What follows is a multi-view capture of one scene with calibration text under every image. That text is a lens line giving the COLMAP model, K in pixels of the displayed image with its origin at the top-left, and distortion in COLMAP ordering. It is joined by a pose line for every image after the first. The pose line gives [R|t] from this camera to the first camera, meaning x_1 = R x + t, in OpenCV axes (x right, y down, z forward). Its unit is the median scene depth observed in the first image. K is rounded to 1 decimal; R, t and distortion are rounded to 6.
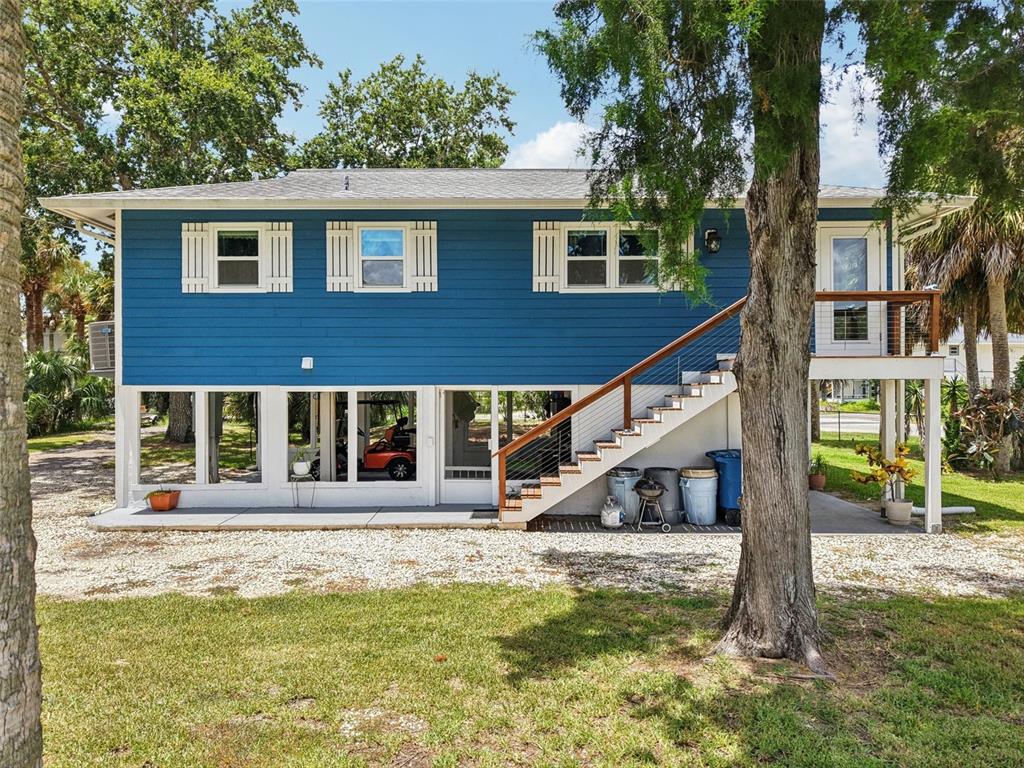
lens RADIAL K [[675.1, 0, 512.0], [0, 675.1, 384.0], [0, 0, 1]] dist [-0.000891, -0.004850]
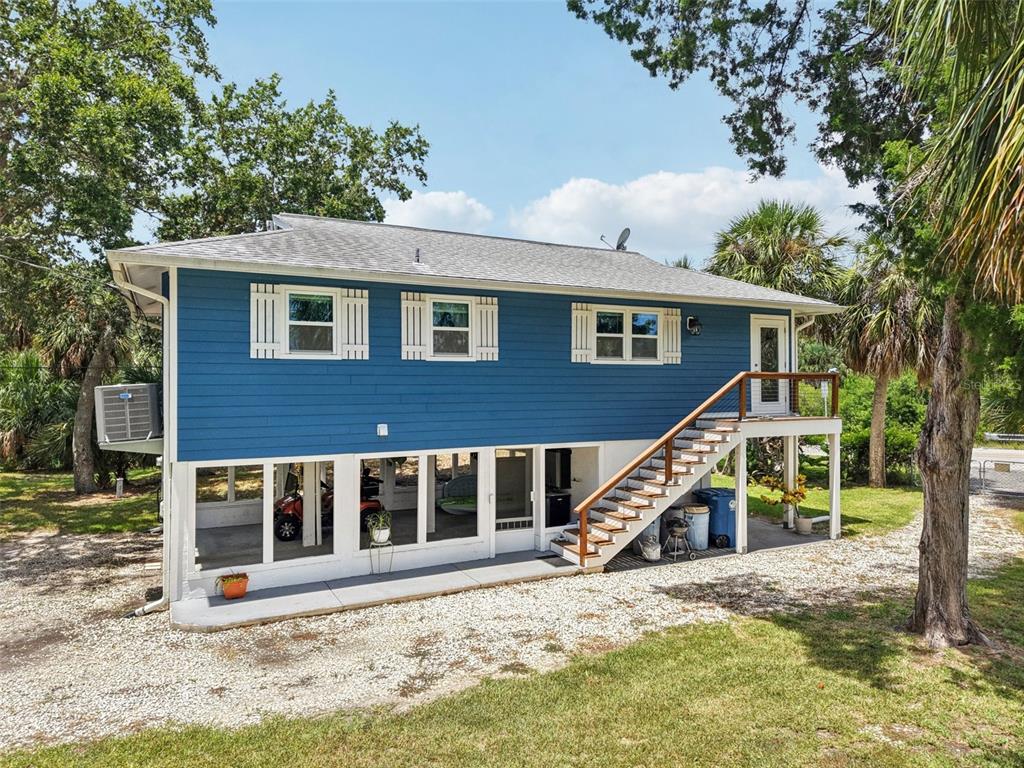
lens RADIAL K [[675.1, 0, 512.0], [0, 675.1, 384.0], [0, 0, 1]] dist [-0.000891, -0.004850]
pose [[0.893459, 0.001324, 0.449144, -0.583019], [0.000234, 0.999994, -0.003414, -0.096613], [-0.449146, 0.003155, 0.893453, 0.011902]]
